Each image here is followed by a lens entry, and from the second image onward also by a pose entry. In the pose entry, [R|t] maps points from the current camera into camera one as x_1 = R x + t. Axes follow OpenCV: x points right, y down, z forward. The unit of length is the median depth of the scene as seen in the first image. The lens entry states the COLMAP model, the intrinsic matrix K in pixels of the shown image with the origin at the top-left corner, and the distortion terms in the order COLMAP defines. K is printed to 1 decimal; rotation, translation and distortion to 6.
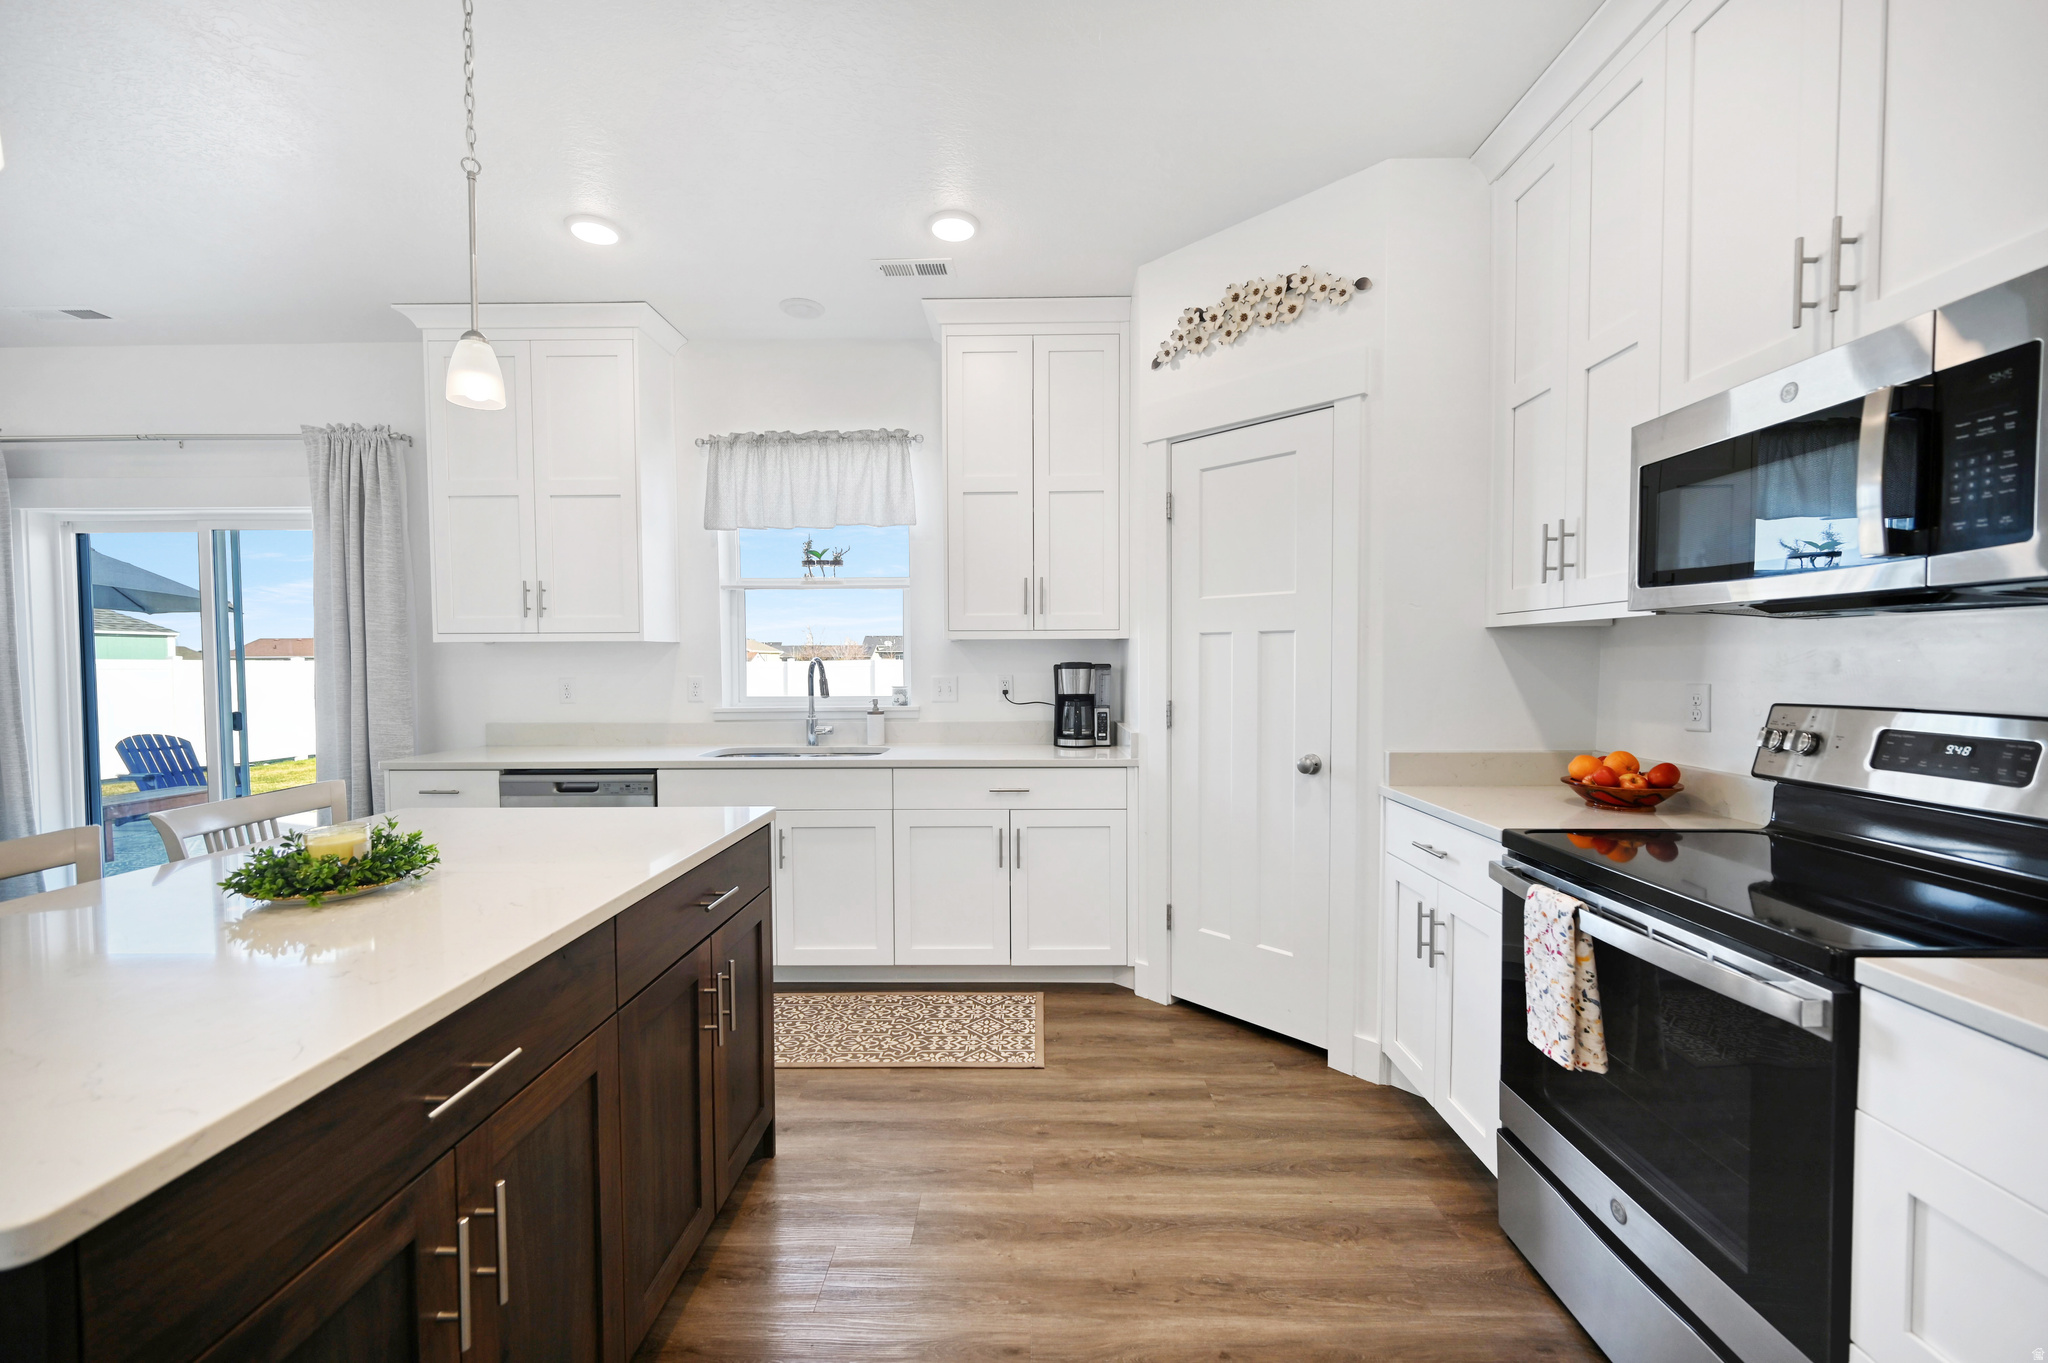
lens RADIAL K [[810.0, 0, 1027.4], [0, 810.0, 686.5], [0, 0, 1]] dist [-0.000779, -0.000058]
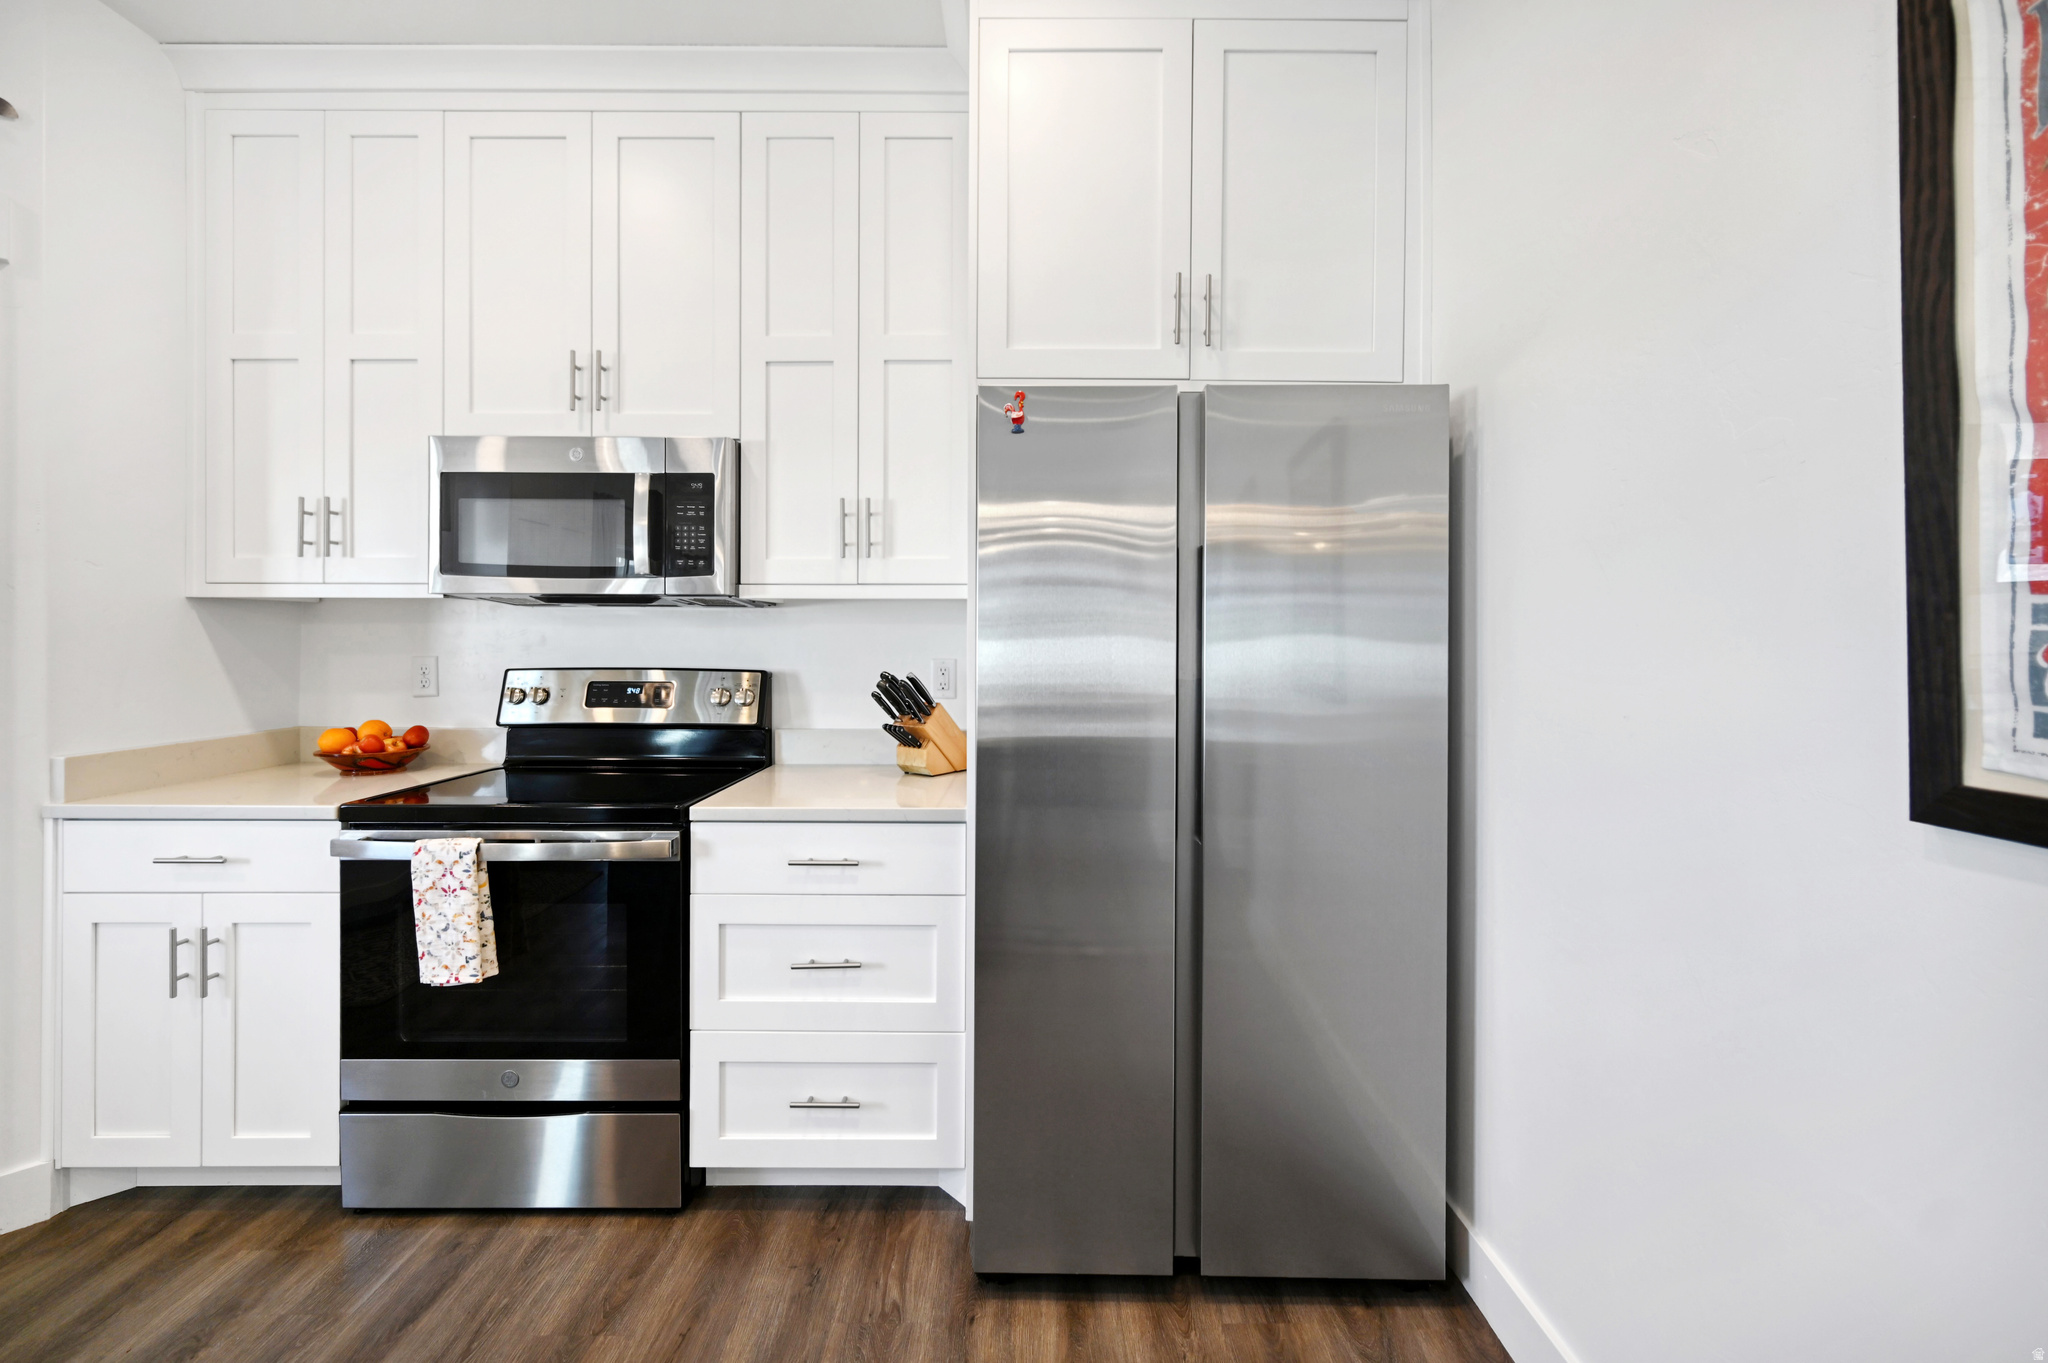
lens RADIAL K [[827.4, 0, 1029.6], [0, 827.4, 636.6], [0, 0, 1]] dist [-0.001959, -0.000130]
pose [[-0.023726, 0.003735, 0.999712, -0.376100], [0.028960, 0.999576, -0.003047, -0.002538], [-0.999299, 0.028880, -0.023824, 0.143585]]
